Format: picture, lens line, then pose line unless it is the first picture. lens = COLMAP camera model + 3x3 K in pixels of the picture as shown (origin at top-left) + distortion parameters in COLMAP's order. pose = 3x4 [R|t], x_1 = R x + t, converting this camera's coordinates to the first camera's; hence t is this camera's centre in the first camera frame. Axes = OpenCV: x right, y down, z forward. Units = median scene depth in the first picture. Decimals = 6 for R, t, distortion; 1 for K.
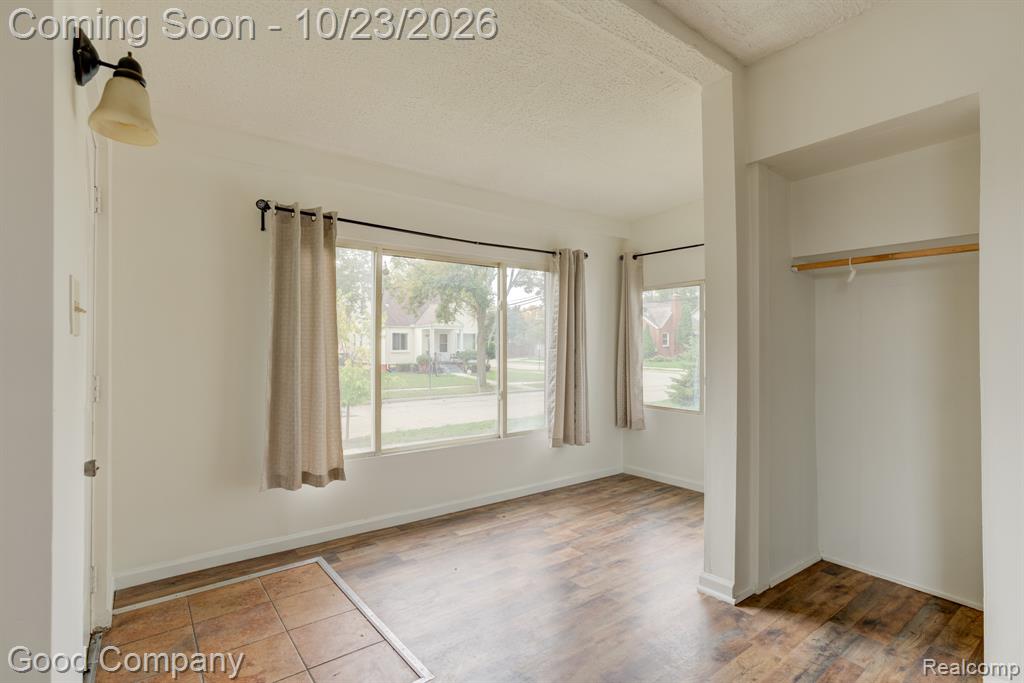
lens RADIAL K [[473.0, 0, 491.9], [0, 473.0, 338.1], [0, 0, 1]] dist [-0.008972, 0.009033]
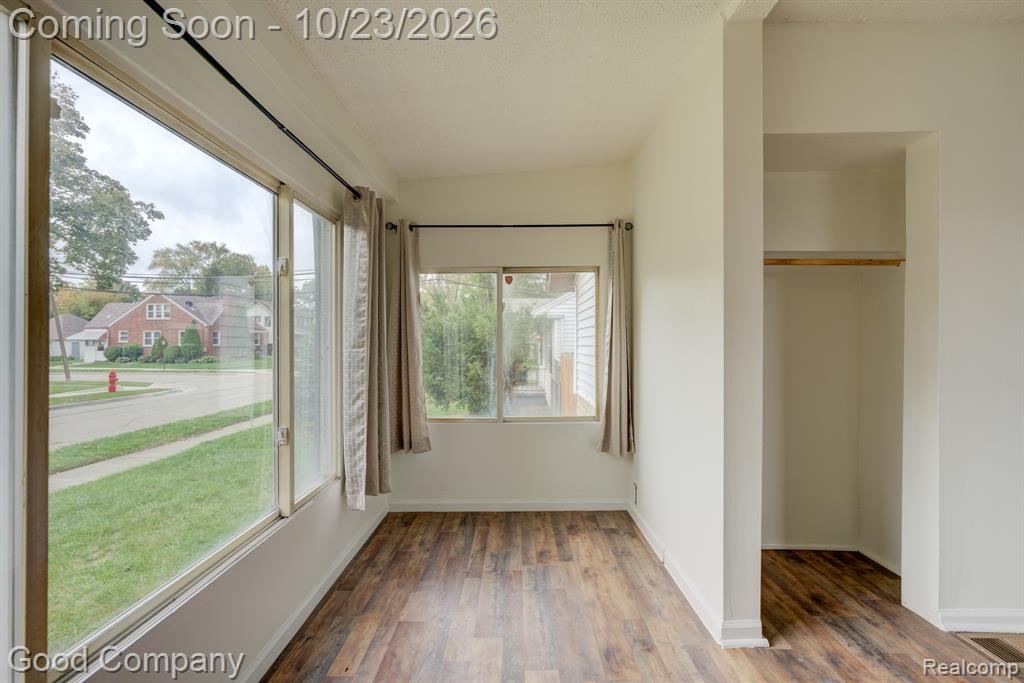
lens RADIAL K [[473.0, 0, 509.9], [0, 473.0, 340.3], [0, 0, 1]] dist [-0.008972, 0.009033]
pose [[0.607135, 0.002763, 0.794594, -0.245427], [-0.007778, 0.999967, 0.002465, 0.010063], [-0.794560, -0.007677, 0.607136, 0.474329]]
